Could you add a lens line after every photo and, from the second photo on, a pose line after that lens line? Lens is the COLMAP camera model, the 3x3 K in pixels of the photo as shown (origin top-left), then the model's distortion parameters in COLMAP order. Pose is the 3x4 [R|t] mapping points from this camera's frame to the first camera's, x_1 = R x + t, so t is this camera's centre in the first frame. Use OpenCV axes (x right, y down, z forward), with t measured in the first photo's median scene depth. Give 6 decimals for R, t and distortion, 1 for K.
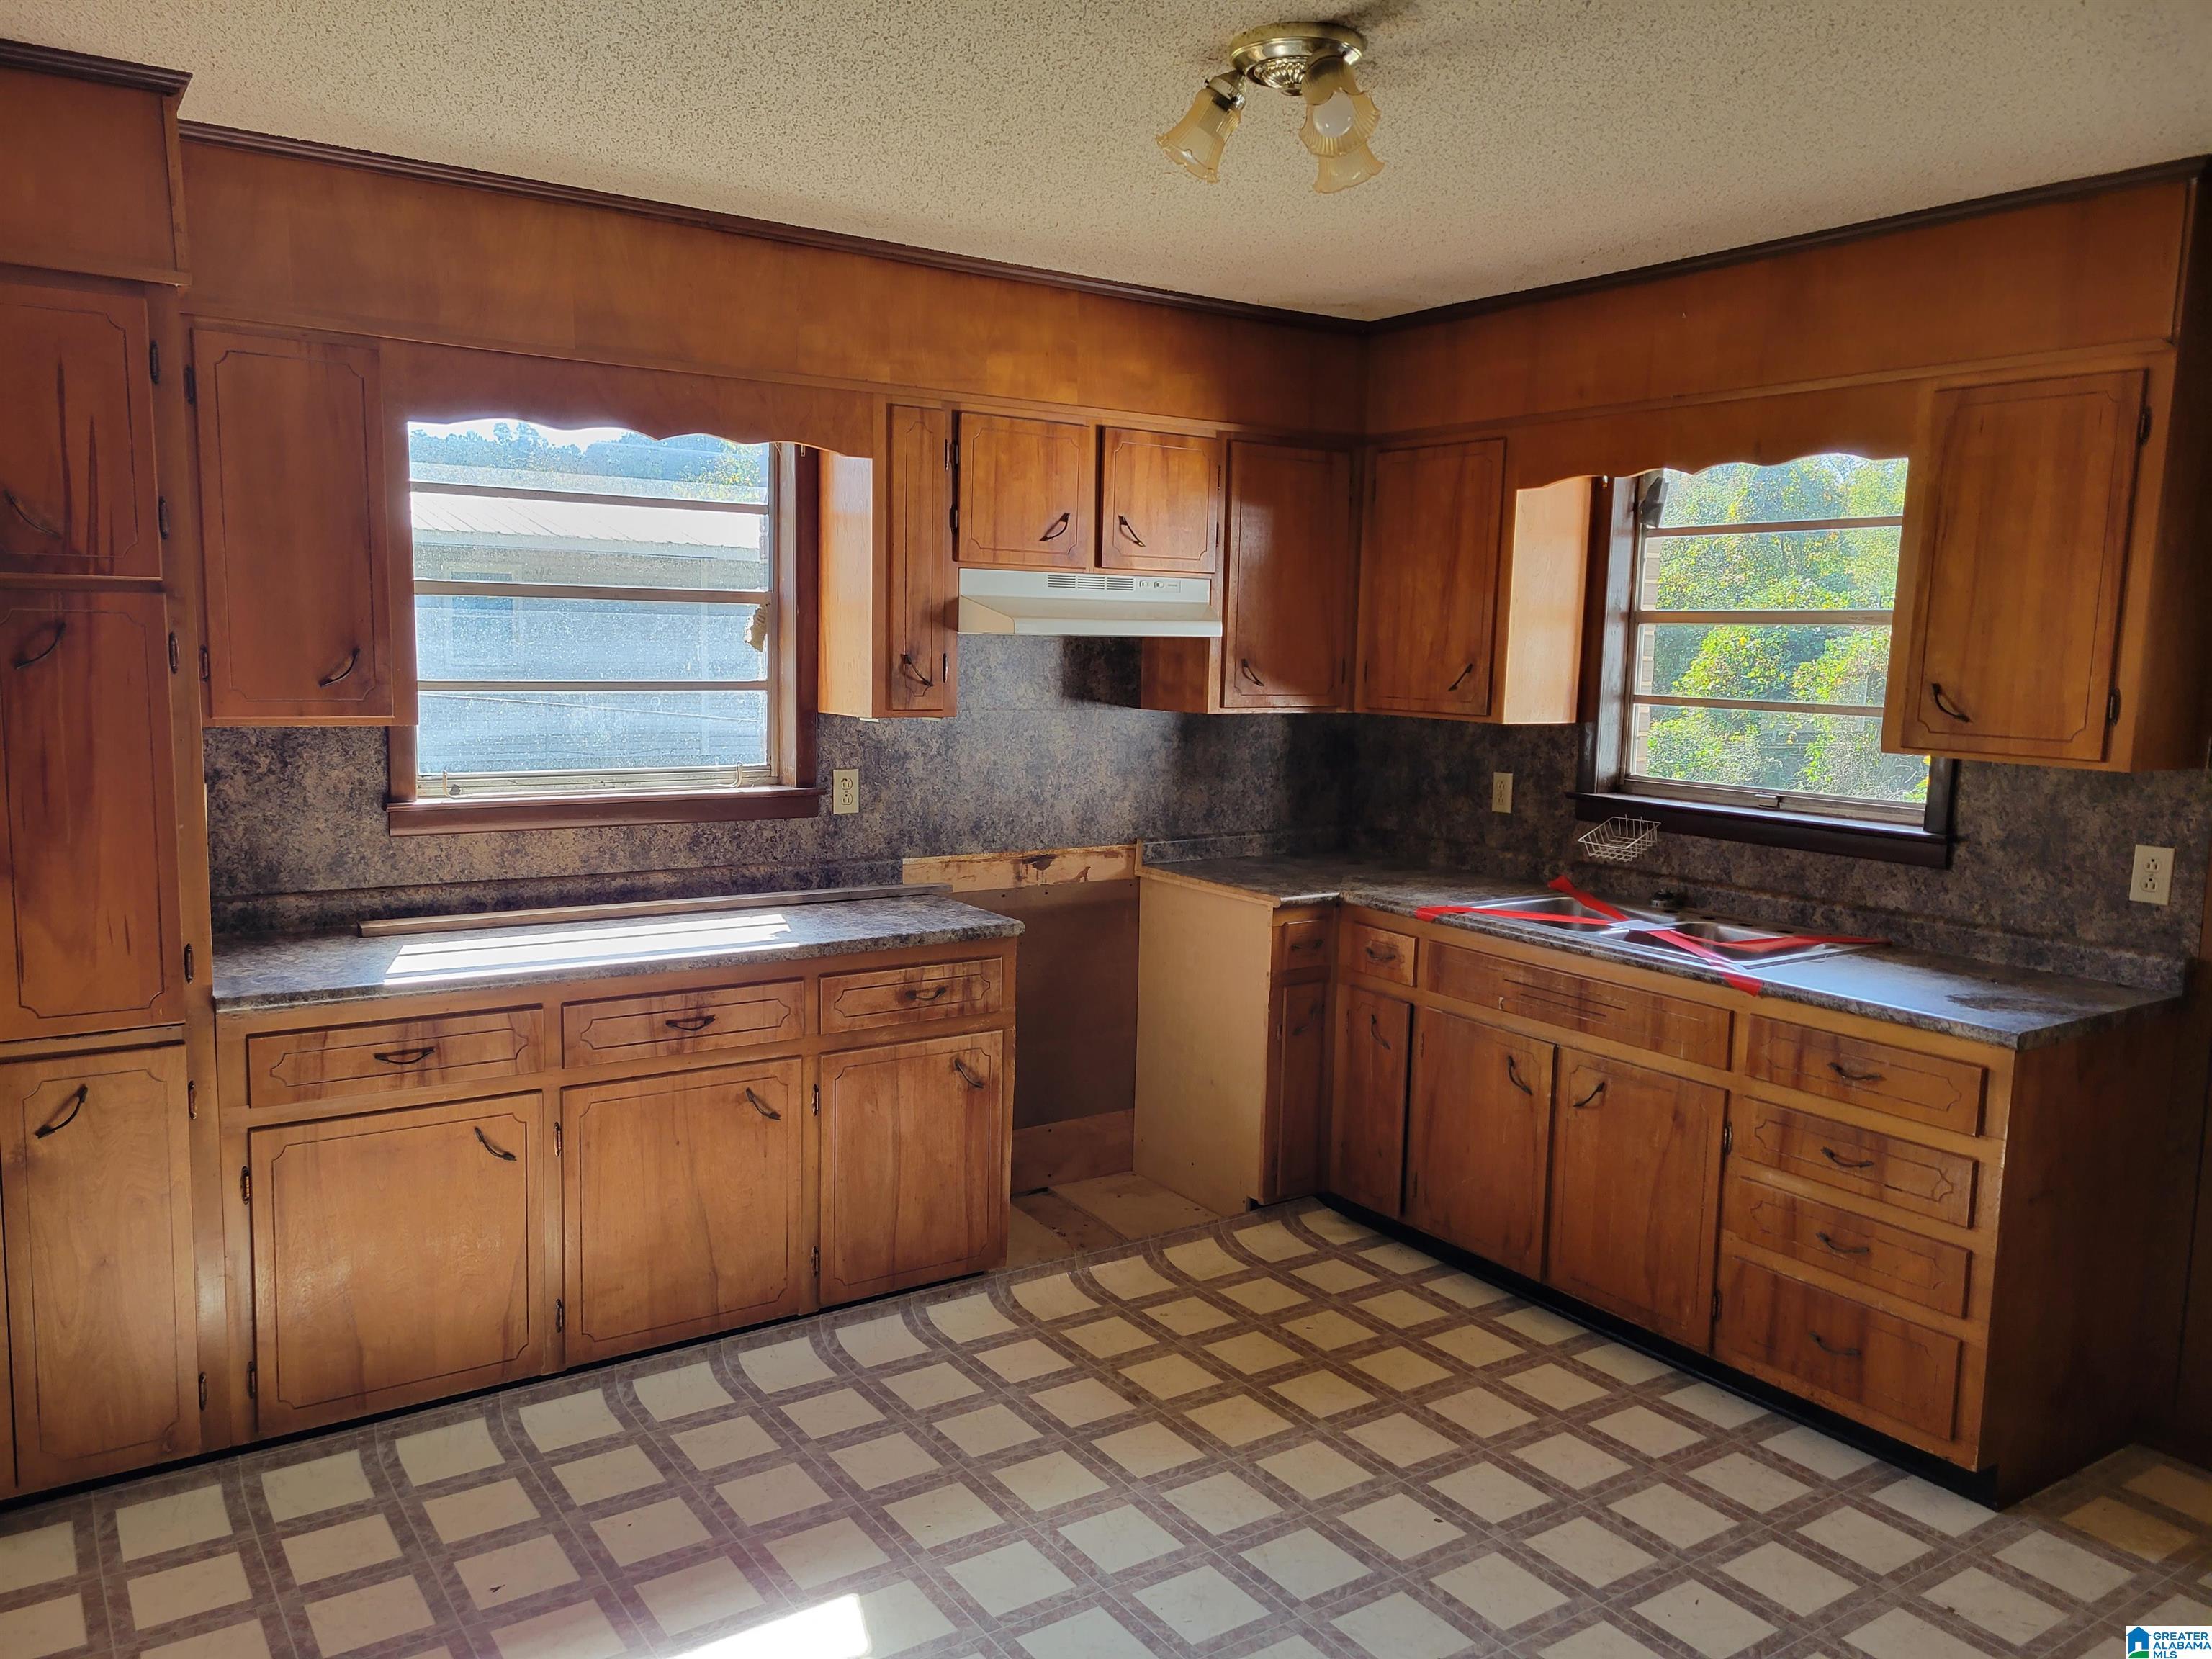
lens RADIAL K [[1662.2, 0, 1109.9], [0, 1662.2, 837.0], [0, 0, 1]] dist [0.002682, -0.000709]
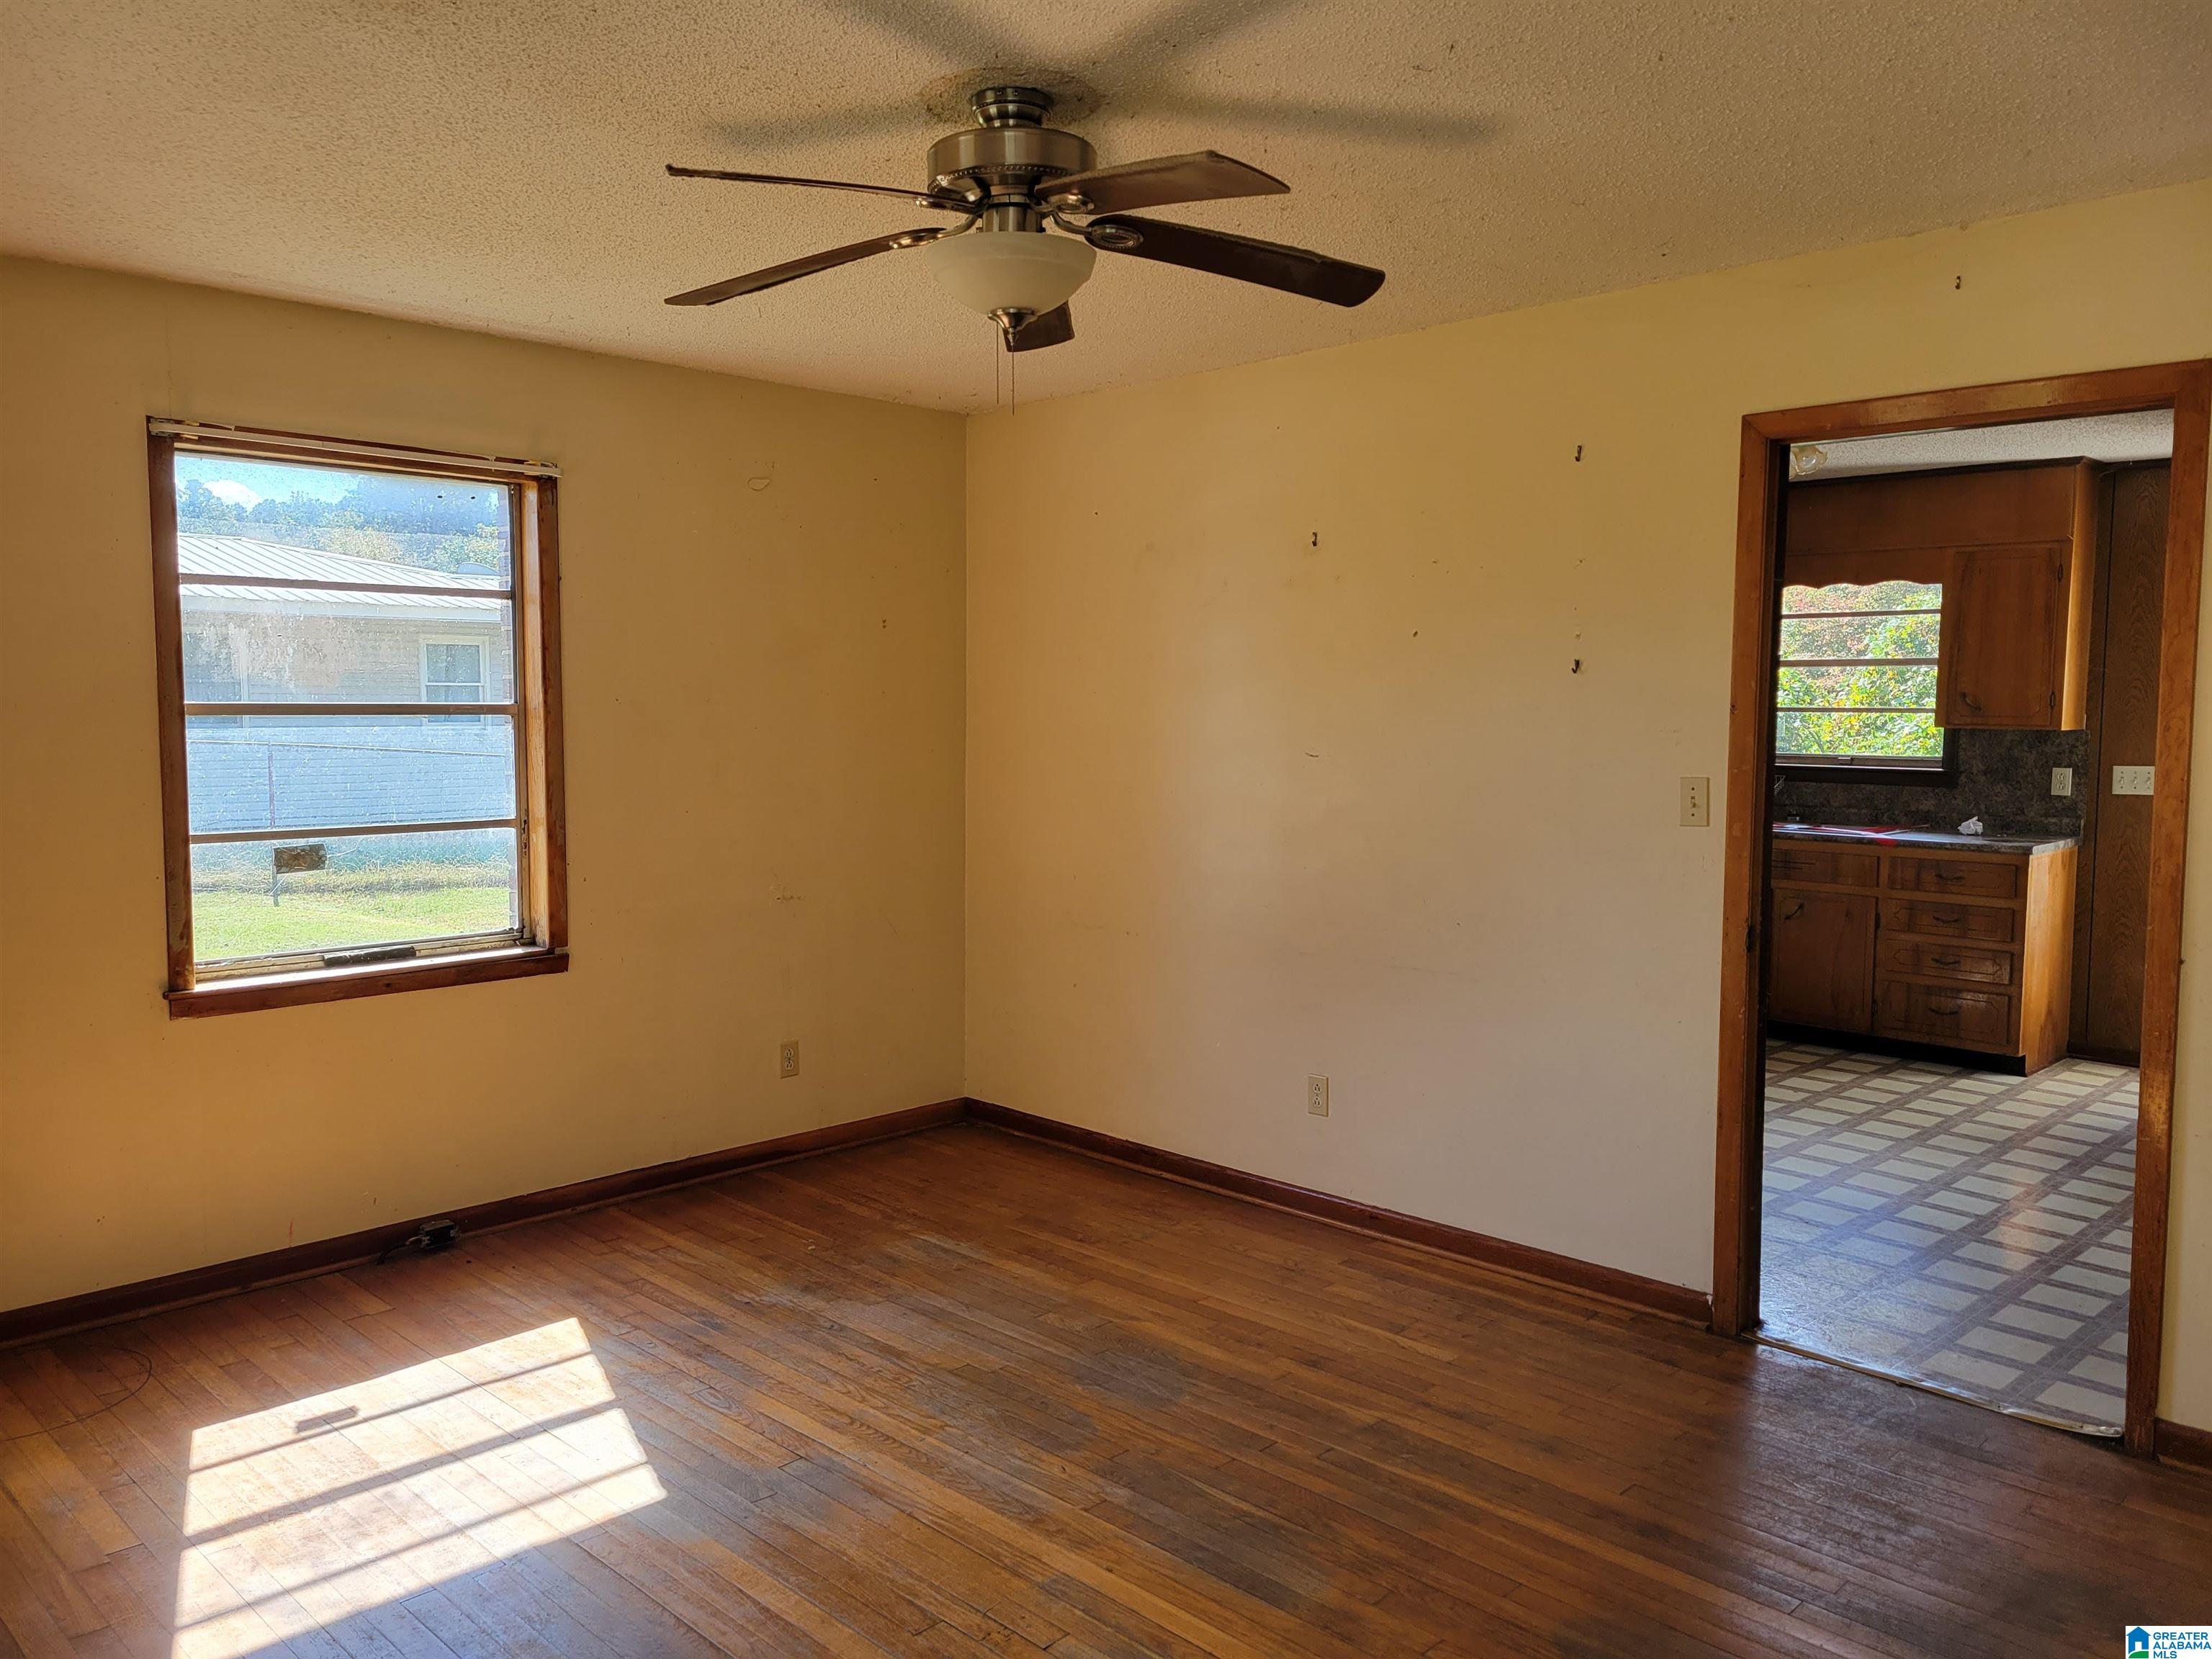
lens RADIAL K [[1662.2, 0, 1101.7], [0, 1662.2, 822.5], [0, 0, 1]] dist [0.002682, -0.000709]
pose [[0.983469, -0.035038, 0.177653, -0.908370], [0.042971, 0.998235, -0.041004, 0.105275], [-0.175902, 0.047960, 0.983239, -0.818932]]
